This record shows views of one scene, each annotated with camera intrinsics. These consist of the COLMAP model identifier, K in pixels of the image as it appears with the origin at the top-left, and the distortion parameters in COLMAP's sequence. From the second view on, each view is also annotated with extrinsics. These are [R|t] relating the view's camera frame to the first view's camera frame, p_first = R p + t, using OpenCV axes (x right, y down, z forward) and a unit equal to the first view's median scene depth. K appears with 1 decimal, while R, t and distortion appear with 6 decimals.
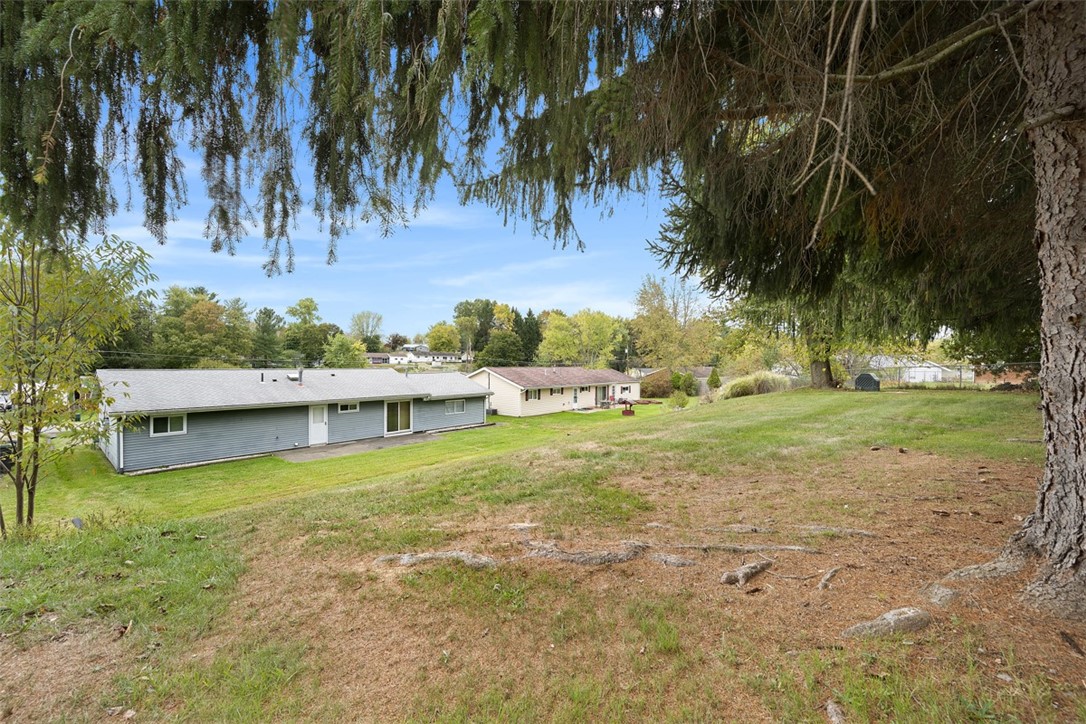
lens RADIAL K [[427.0, 0, 542.5], [0, 427.0, 363.3], [0, 0, 1]] dist [0.002615, -0.000009]
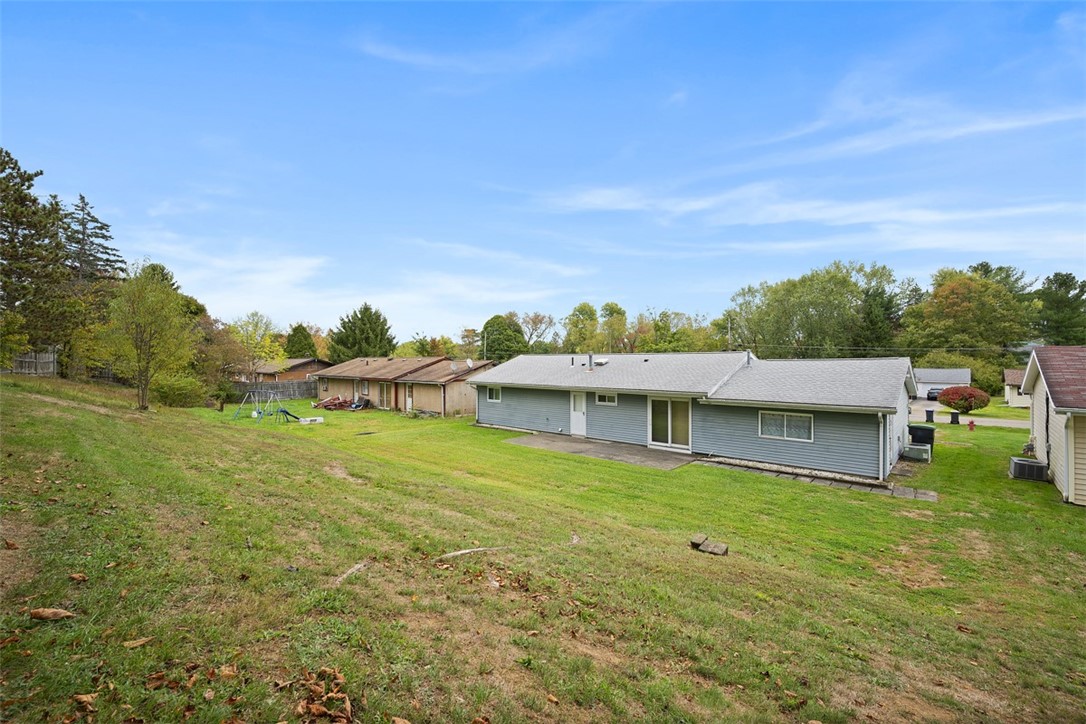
lens RADIAL K [[472.8, 0, 542.6], [0, 472.8, 361.1], [0, 0, 1]] dist [-0.000263, -0.000058]
pose [[-0.037315, -0.001216, -0.999303, 0.418321], [0.000135, 0.999999, -0.001222, 0.029184], [0.999304, -0.000181, -0.037315, 0.840630]]
